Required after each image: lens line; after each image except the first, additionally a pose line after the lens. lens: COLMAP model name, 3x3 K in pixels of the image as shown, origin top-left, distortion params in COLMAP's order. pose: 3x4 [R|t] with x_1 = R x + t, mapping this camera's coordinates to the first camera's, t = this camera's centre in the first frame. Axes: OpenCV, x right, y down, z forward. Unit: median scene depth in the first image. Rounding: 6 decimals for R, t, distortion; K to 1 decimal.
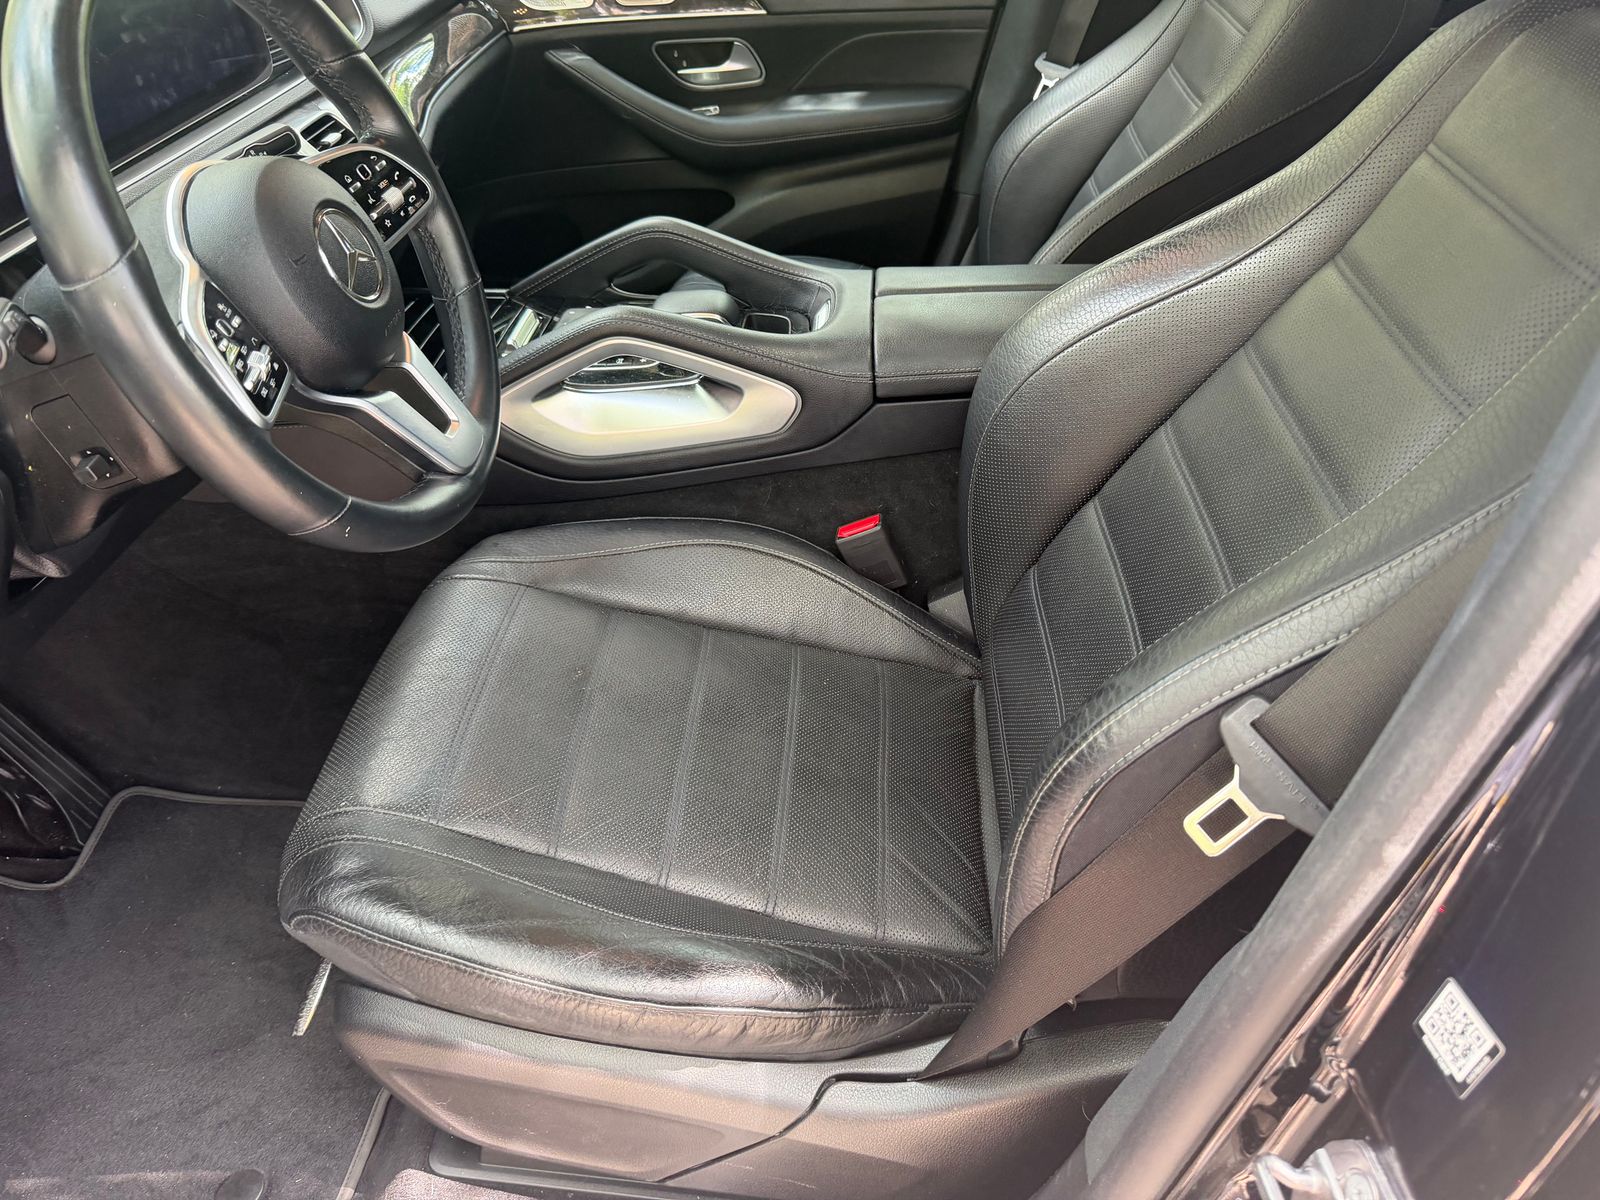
lens RADIAL K [[1134.7, 0, 801.6], [0, 1134.7, 605.7], [0, 0, 1]] dist [0.098273, -0.172979]
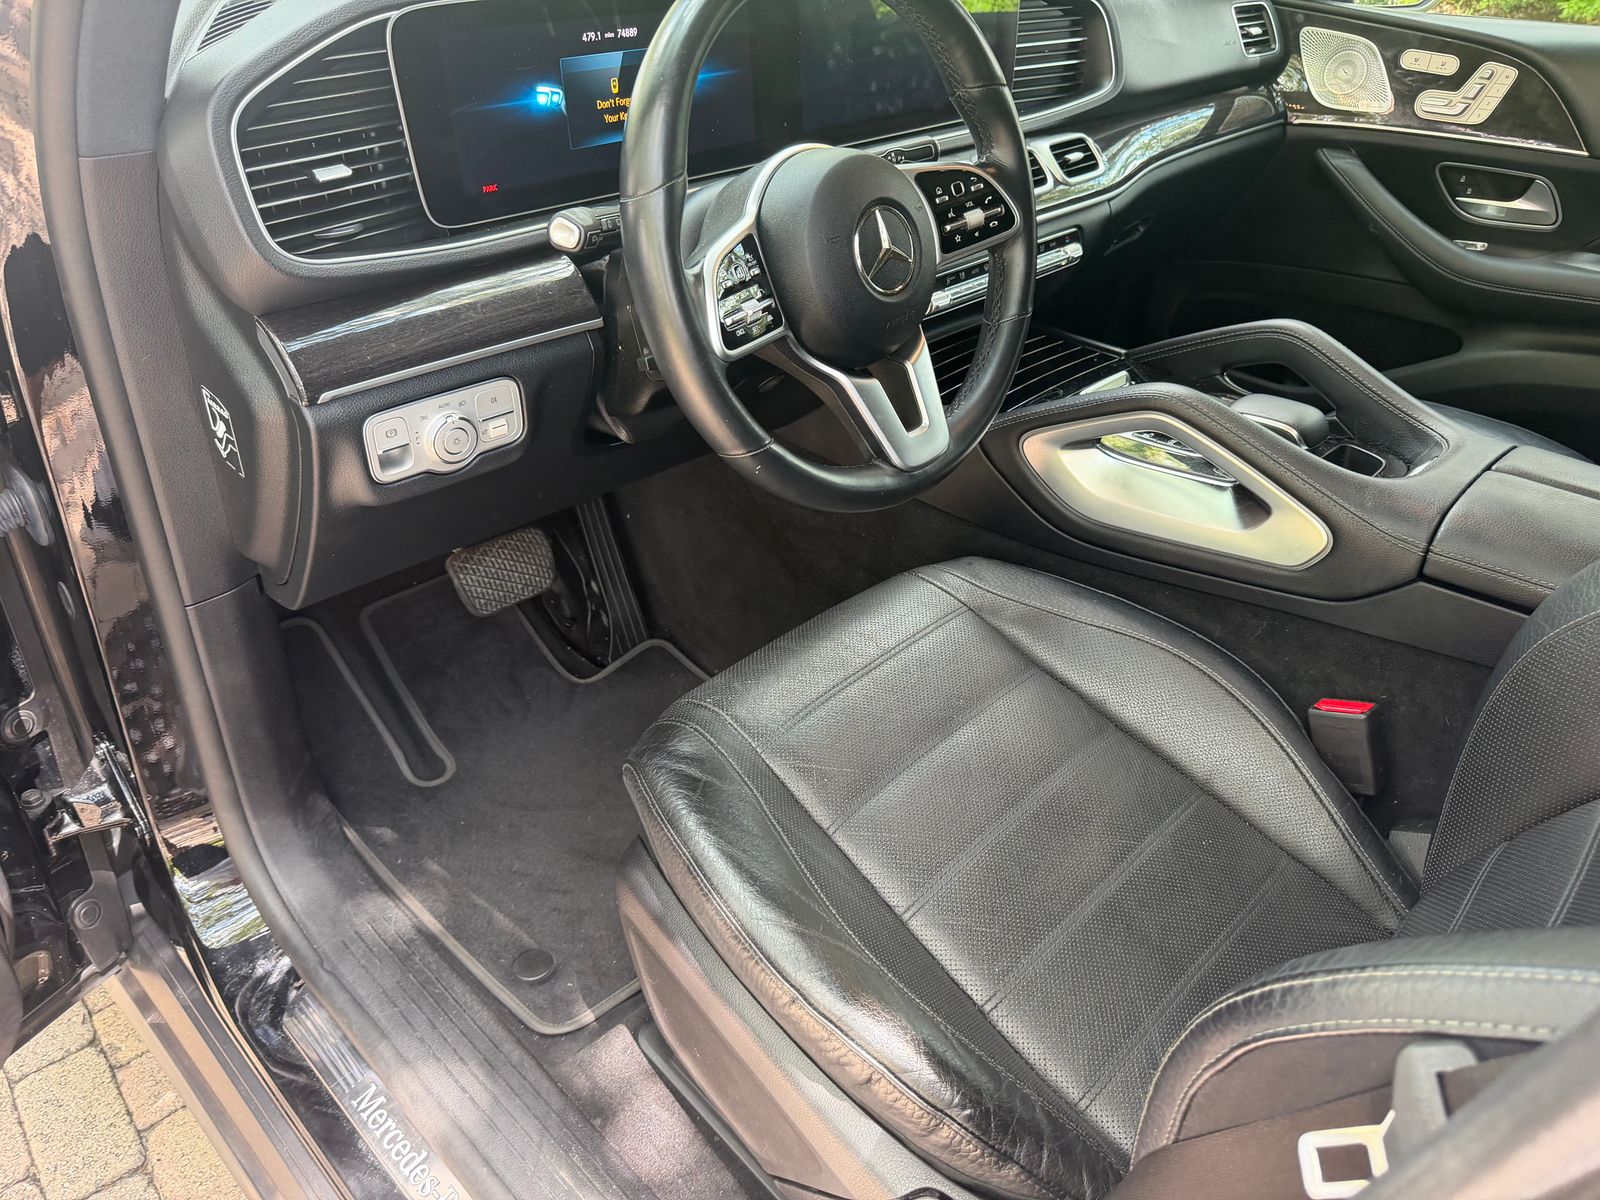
lens RADIAL K [[1137.4, 0, 800.0], [0, 1137.4, 600.0], [0, 0, 1]] dist [0.026105, -0.031218]
pose [[0.745357, 0.393764, -0.537953, 0.183823], [-0.430536, 0.900404, 0.062541, -0.020532], [0.509001, 0.184993, 0.840652, 0.060188]]
